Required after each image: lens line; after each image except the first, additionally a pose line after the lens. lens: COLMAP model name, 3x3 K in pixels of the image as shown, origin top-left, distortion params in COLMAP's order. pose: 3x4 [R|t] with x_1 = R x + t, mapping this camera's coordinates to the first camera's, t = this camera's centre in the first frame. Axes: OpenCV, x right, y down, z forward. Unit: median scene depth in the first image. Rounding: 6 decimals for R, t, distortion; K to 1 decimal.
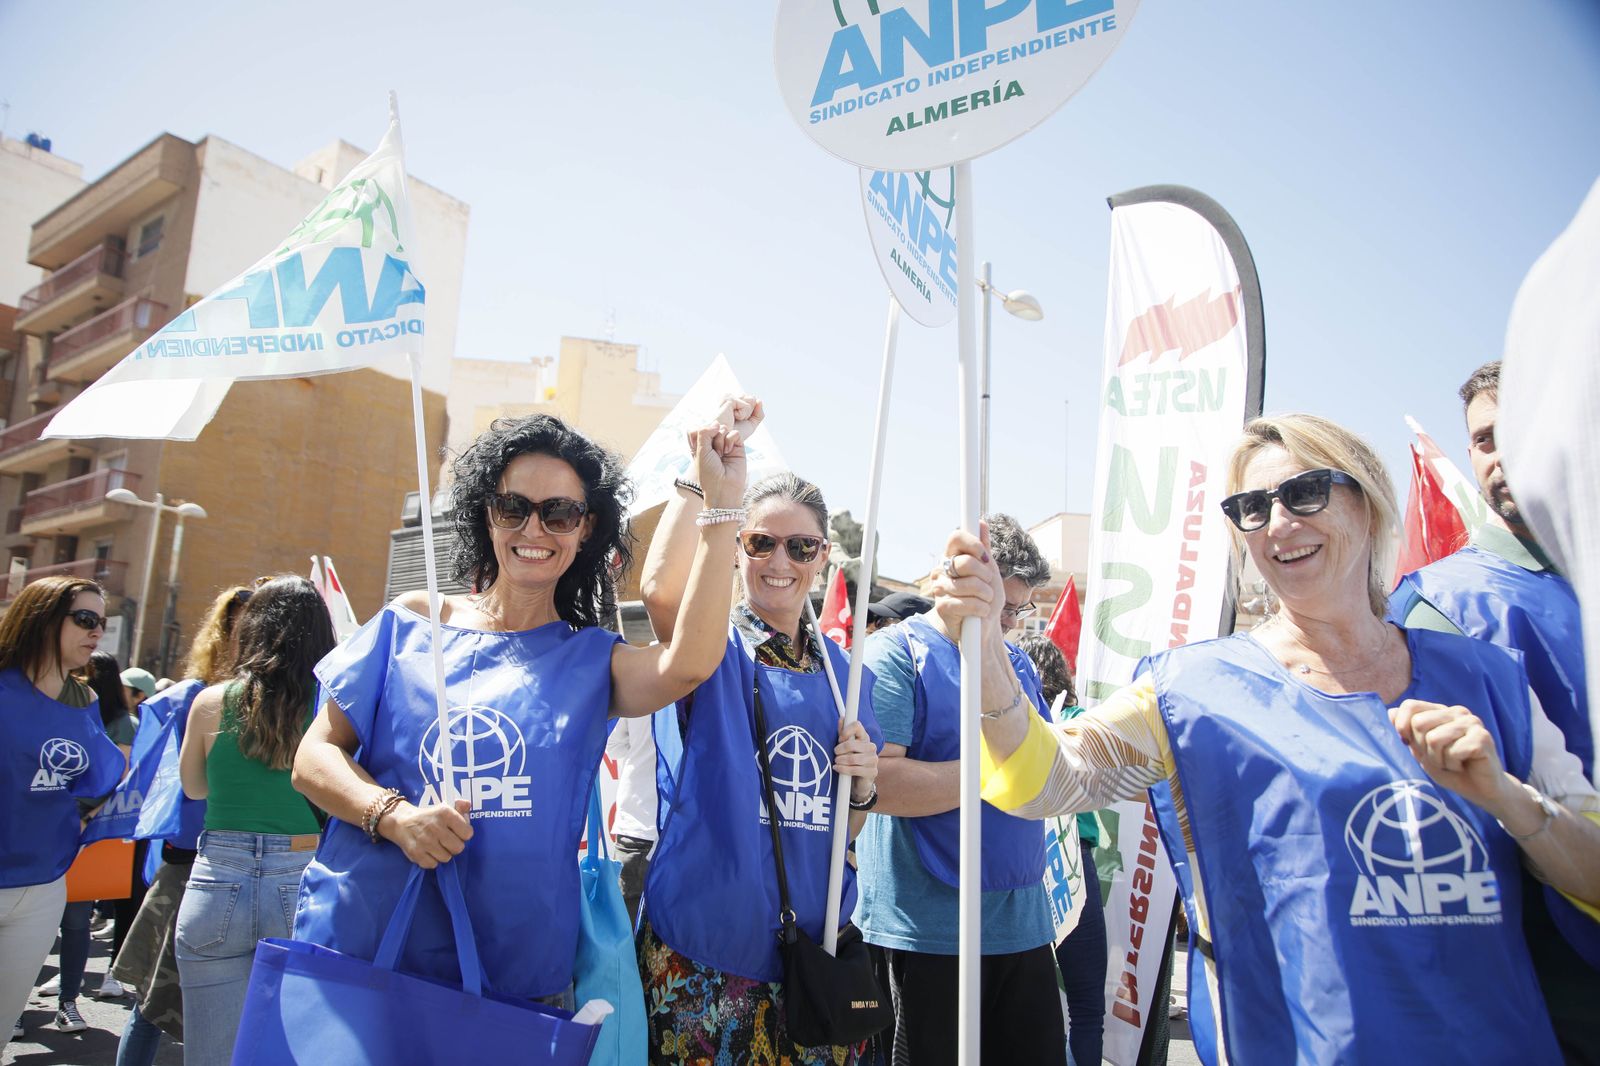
lens RADIAL K [[1168.4, 0, 806.4], [0, 1168.4, 534.3], [0, 0, 1]] dist [-0.055366, 0.027233]
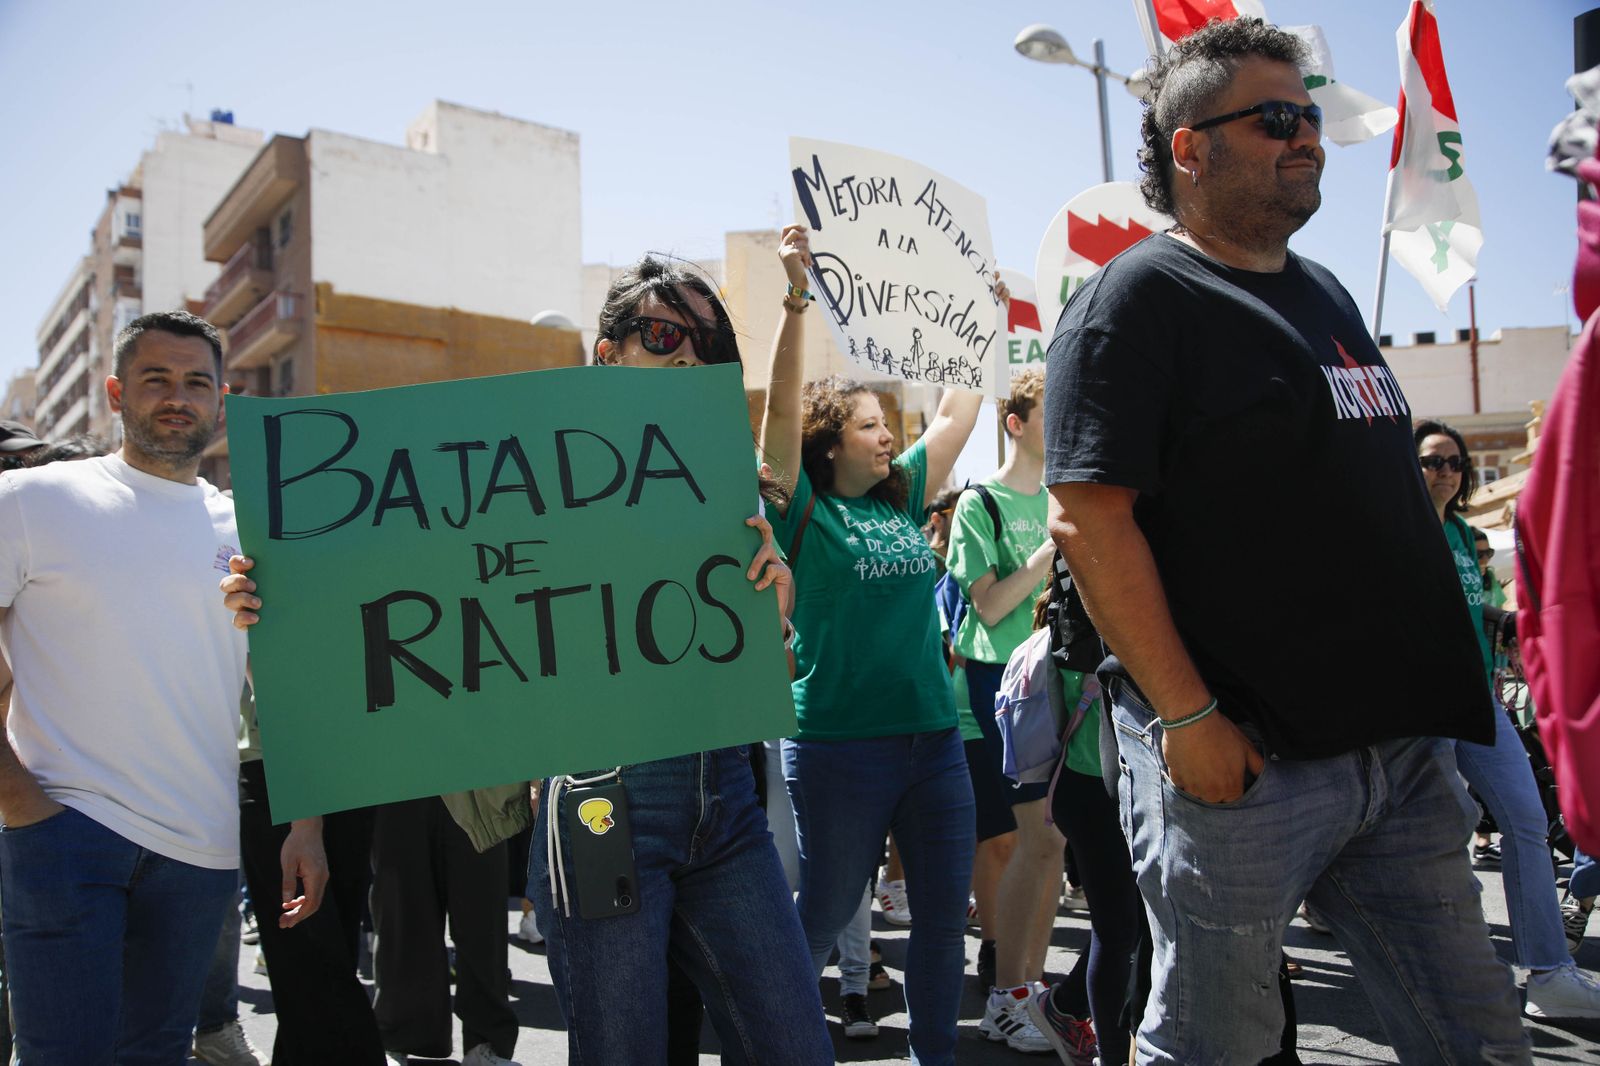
lens RADIAL K [[1387.3, 0, 792.9], [0, 1387.3, 528.9], [0, 0, 1]] dist [-0.008018, 0.050165]
pose [[0.953017, -0.095993, -0.287305, 0.226532], [0.123844, 0.989043, 0.080348, -0.023104], [0.276444, -0.112154, 0.954463, -0.146763]]
